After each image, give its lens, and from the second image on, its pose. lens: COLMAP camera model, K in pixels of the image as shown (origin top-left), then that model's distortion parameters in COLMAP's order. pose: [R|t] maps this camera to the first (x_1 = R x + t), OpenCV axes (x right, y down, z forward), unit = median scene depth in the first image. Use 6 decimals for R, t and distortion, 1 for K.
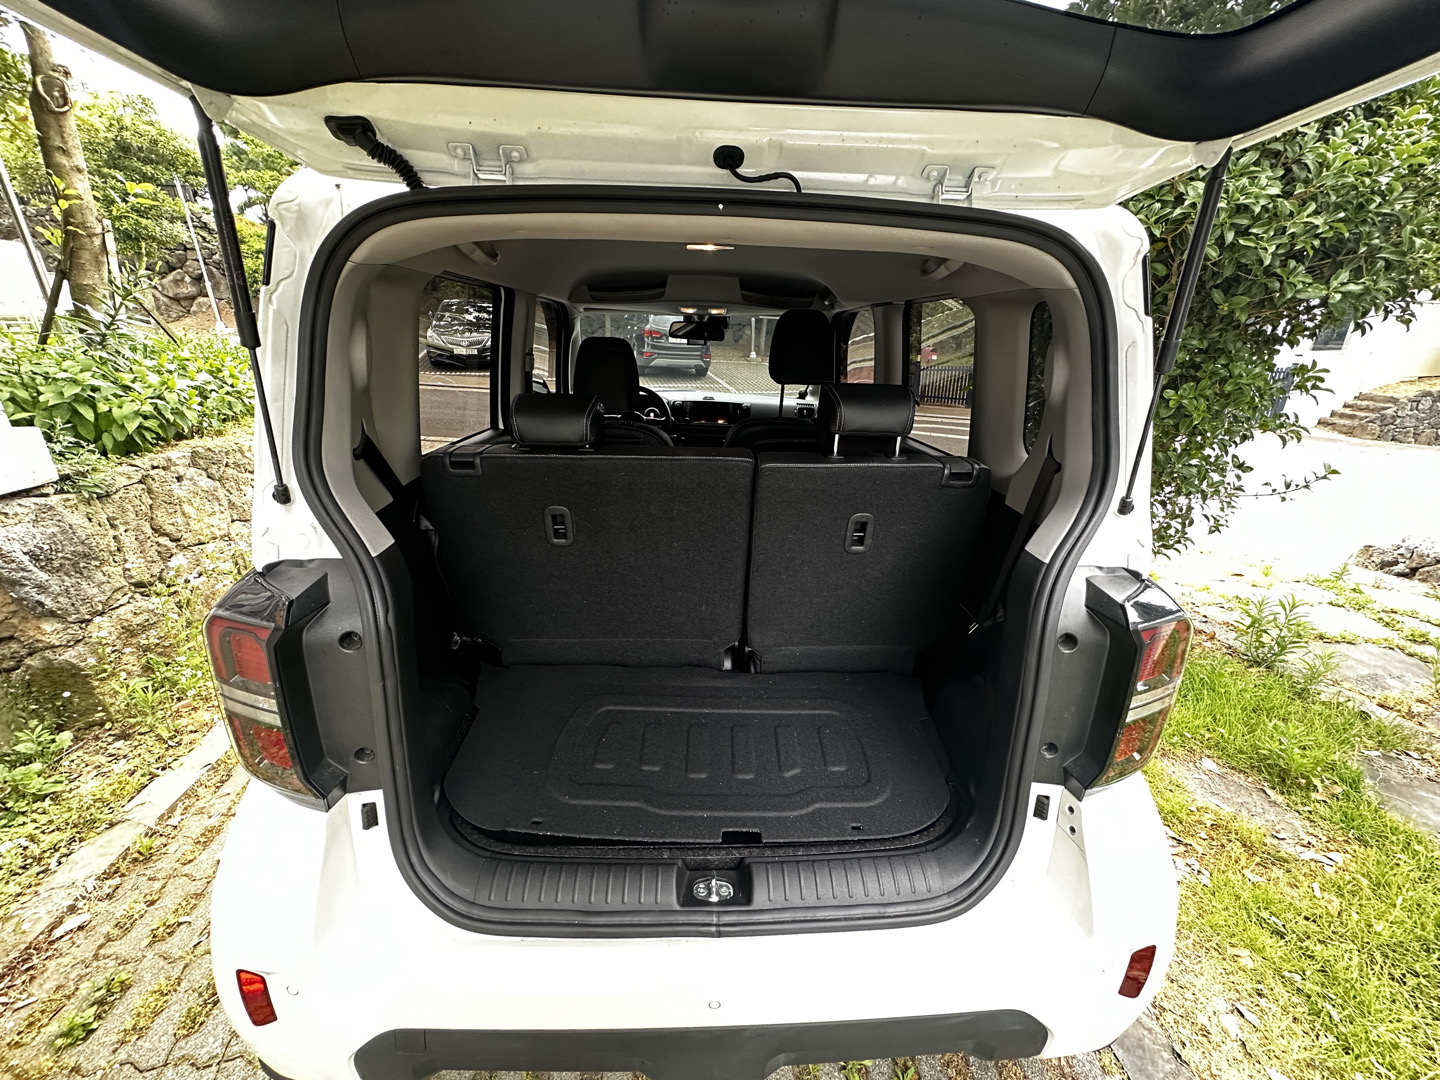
lens RADIAL K [[606.3, 0, 713.8], [0, 606.3, 534.9], [0, 0, 1]] dist [-0.000125, 0.000007]
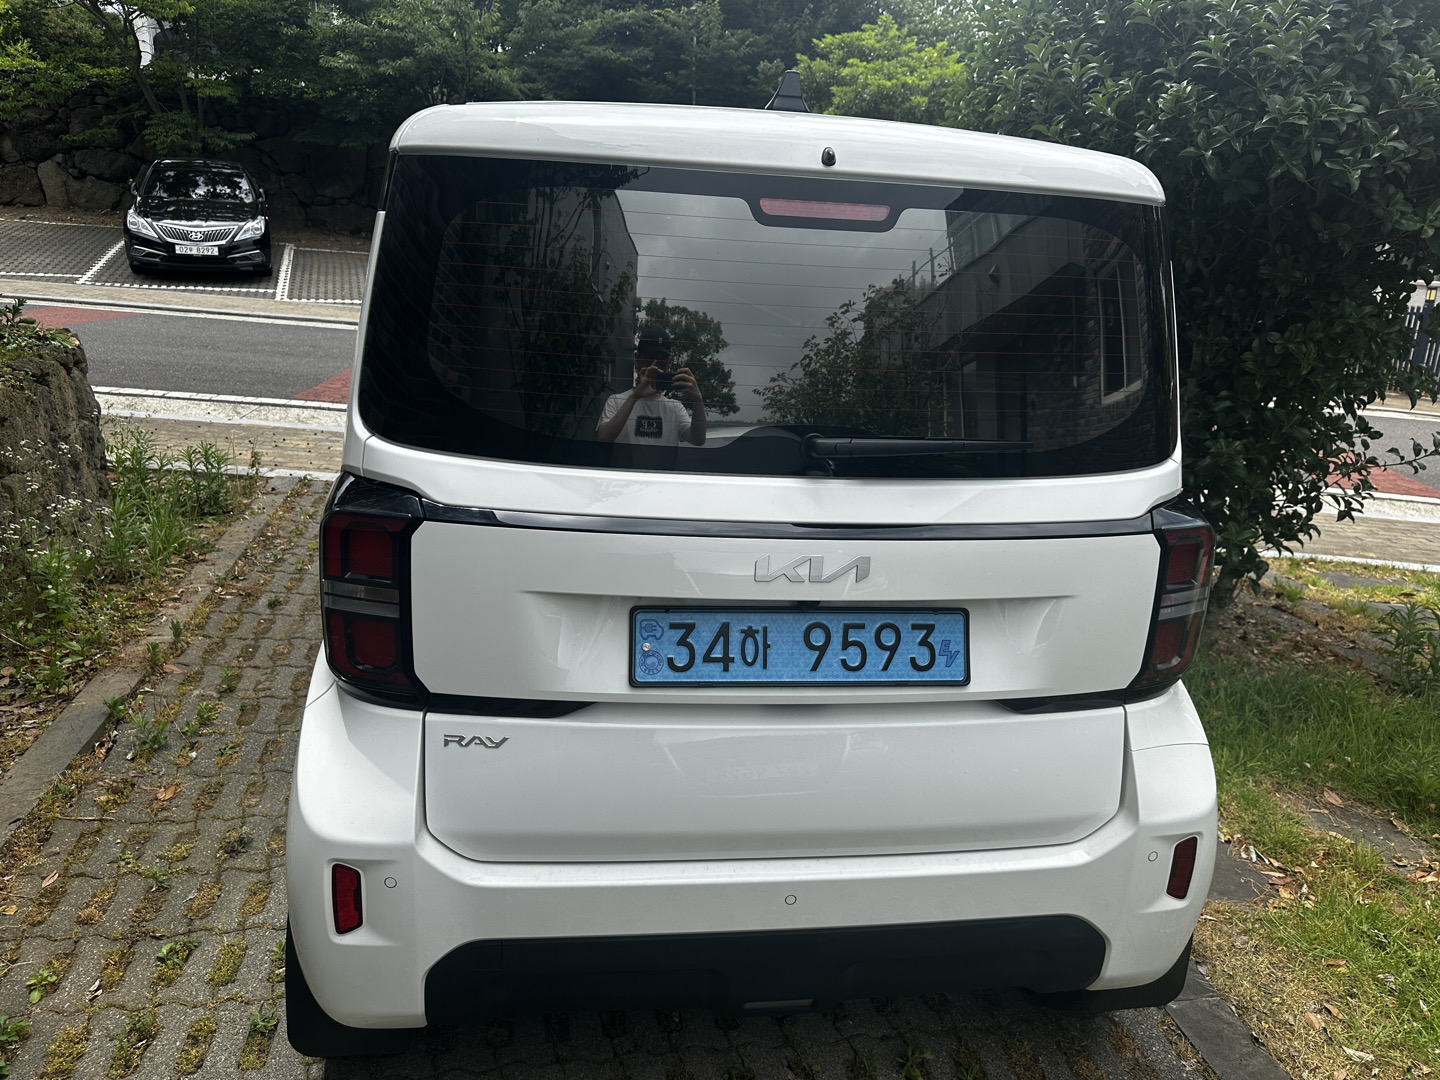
lens RADIAL K [[1135.0, 0, 720.0], [0, 1135.0, 540.0], [0, 0, 1]] dist [0.081523, -0.109984]
pose [[0.993793, 0.001747, 0.111231, -0.159462], [0.004378, 0.998488, -0.054799, 0.127126], [-0.111158, 0.054946, 0.992283, -0.456457]]
